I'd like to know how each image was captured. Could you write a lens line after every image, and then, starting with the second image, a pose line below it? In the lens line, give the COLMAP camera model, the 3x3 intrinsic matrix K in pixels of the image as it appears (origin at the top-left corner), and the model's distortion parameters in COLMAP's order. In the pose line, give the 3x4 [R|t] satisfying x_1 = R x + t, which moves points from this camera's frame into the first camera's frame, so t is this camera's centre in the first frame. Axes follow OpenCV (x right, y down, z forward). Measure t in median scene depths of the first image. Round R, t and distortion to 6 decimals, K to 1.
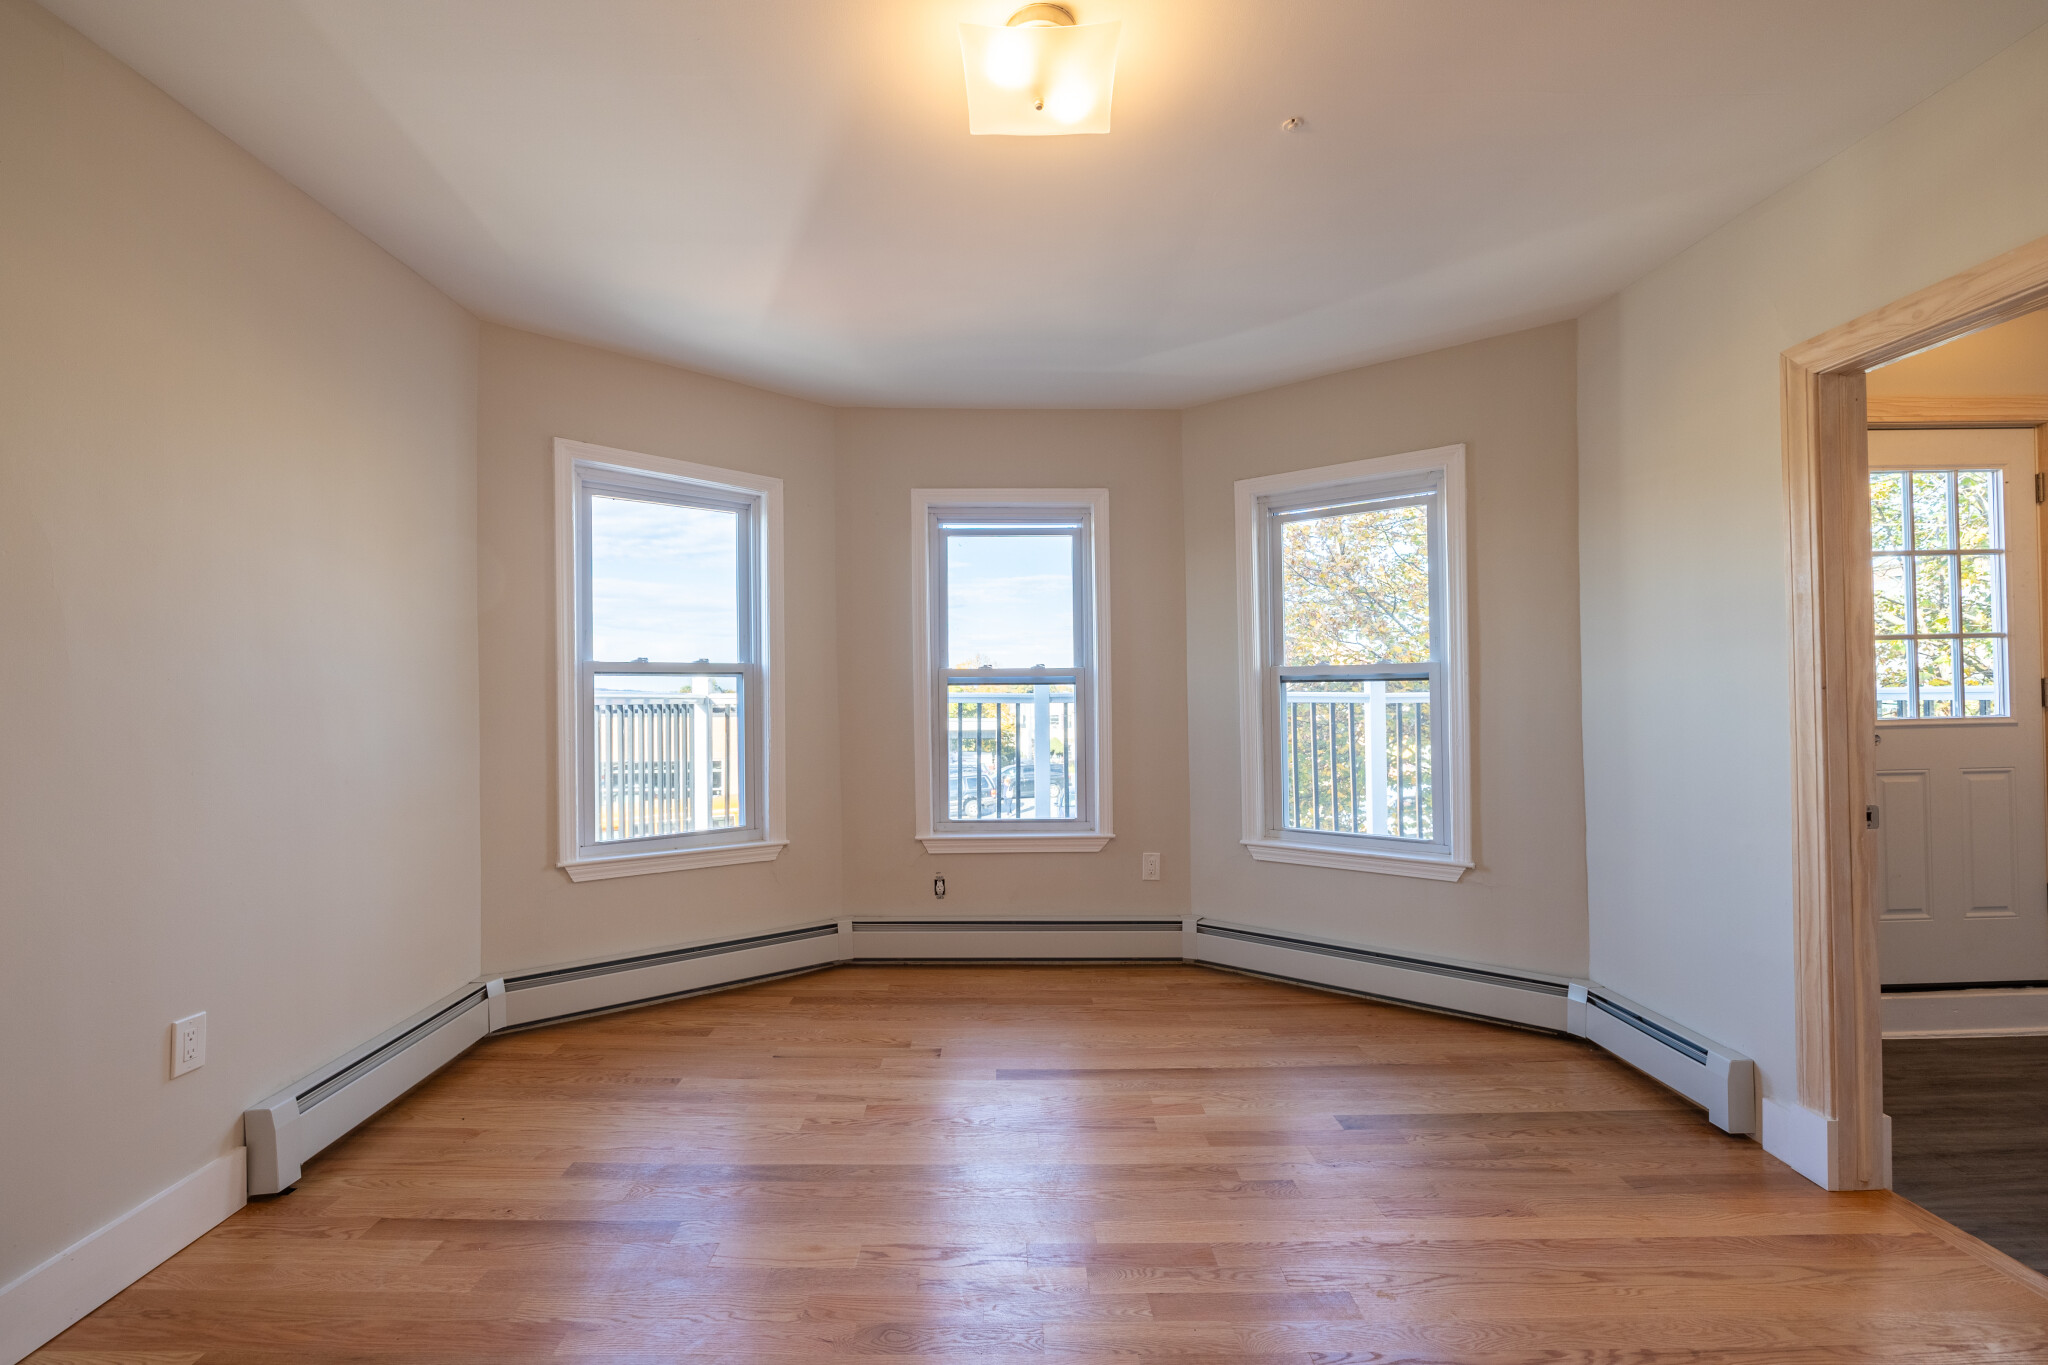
lens RADIAL K [[872.6, 0, 1006.0], [0, 872.6, 682.0], [0, 0, 1]] dist [-0.000941, -0.000062]
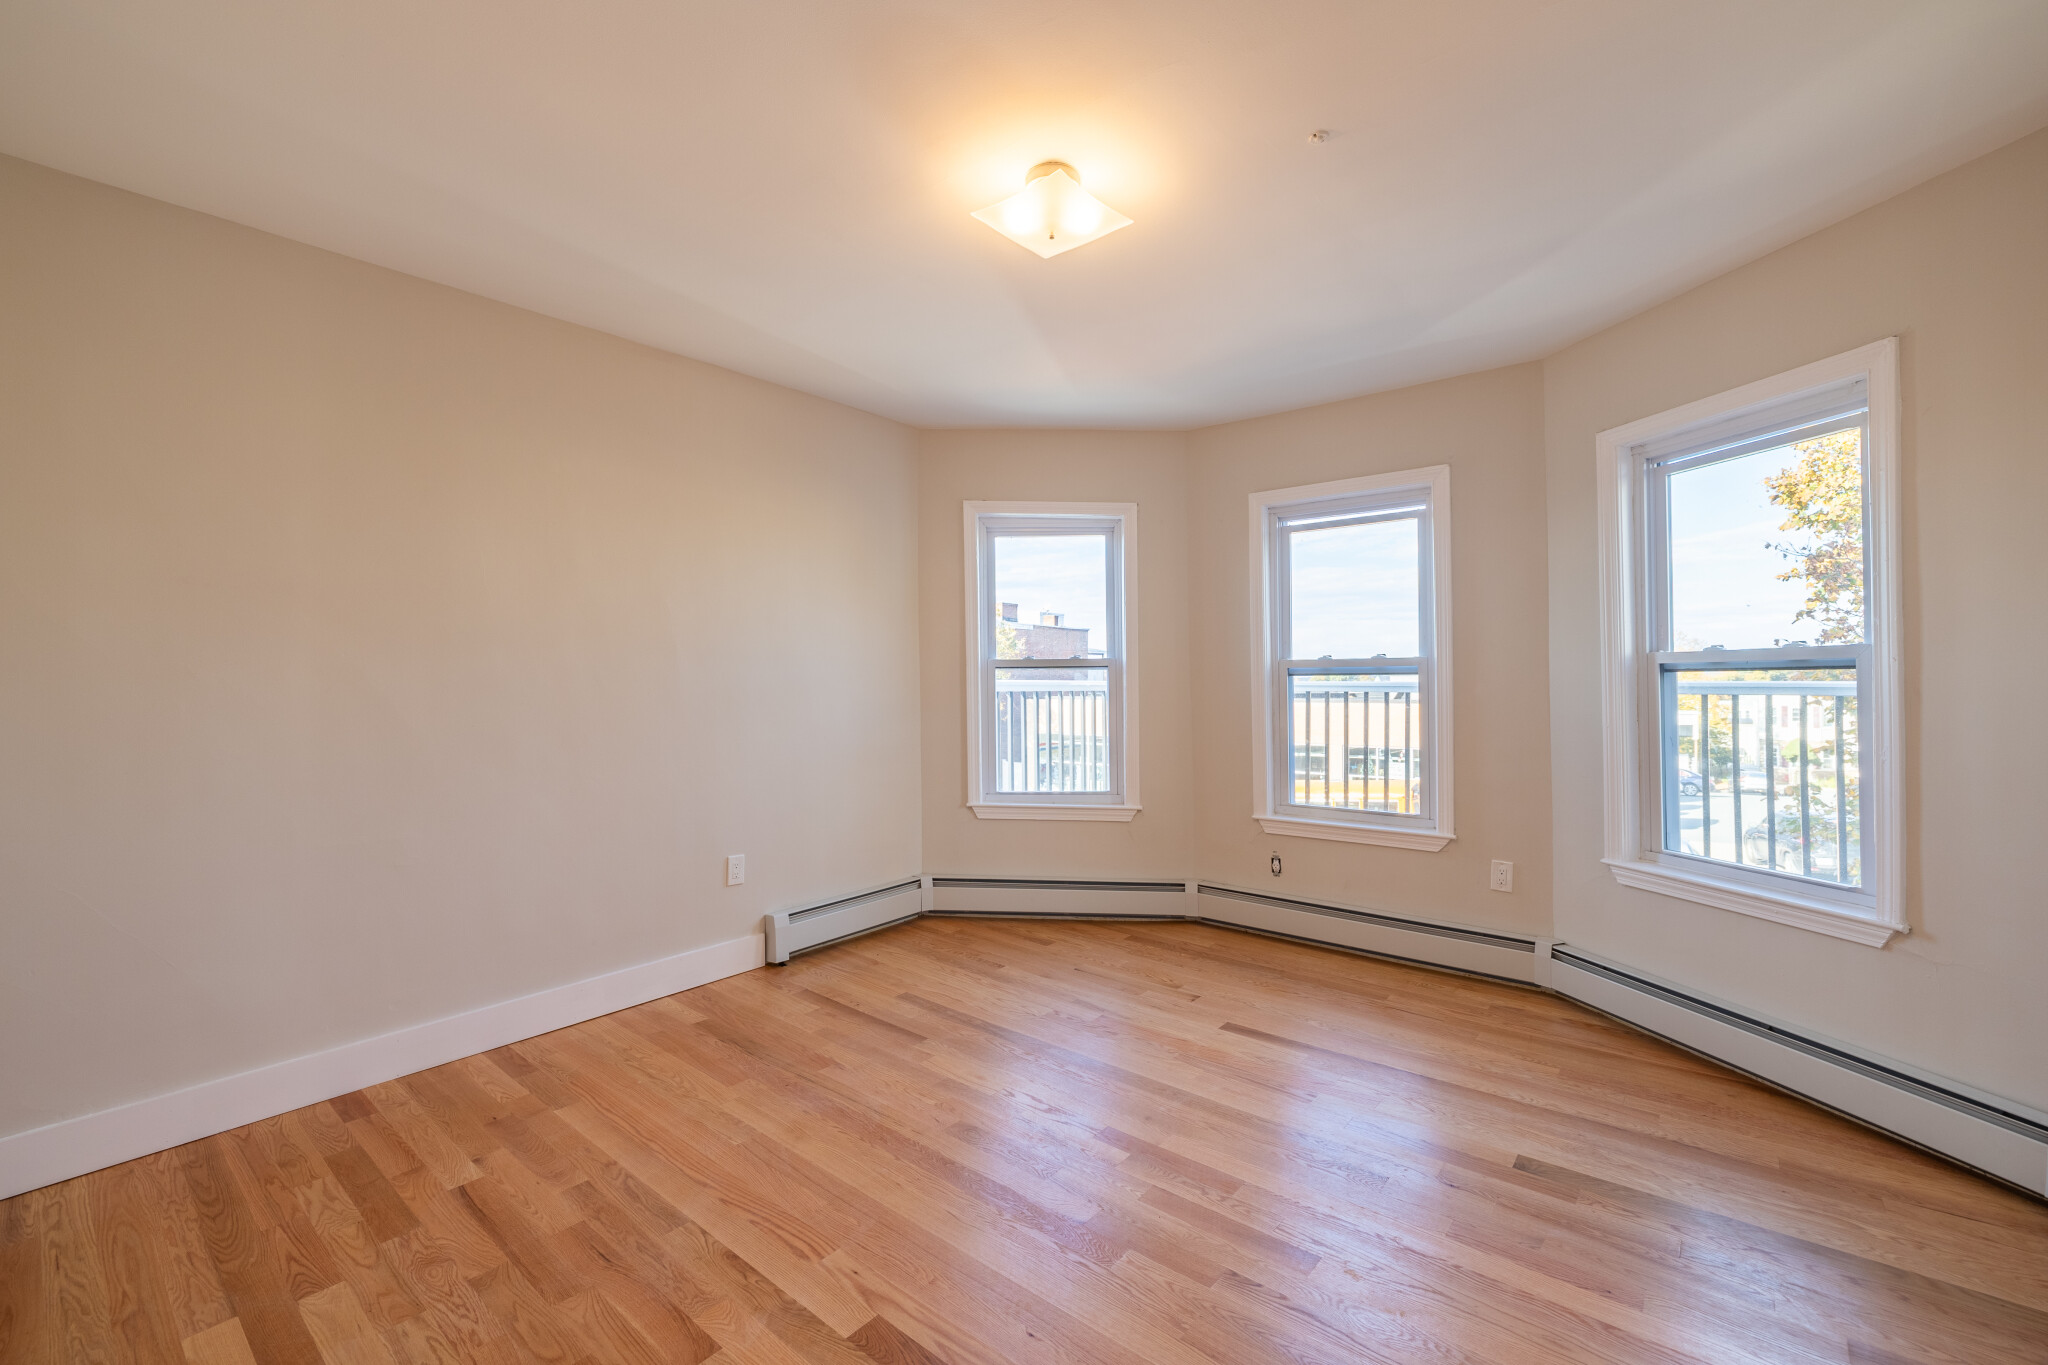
lens RADIAL K [[872.6, 0, 1006.0], [0, 872.6, 682.0], [0, 0, 1]] dist [-0.000941, -0.000062]
pose [[0.753559, 0.003084, -0.657373, 0.446042], [0.007060, 0.999893, 0.012784, -0.005325], [0.657343, -0.014275, 0.753457, -0.017069]]
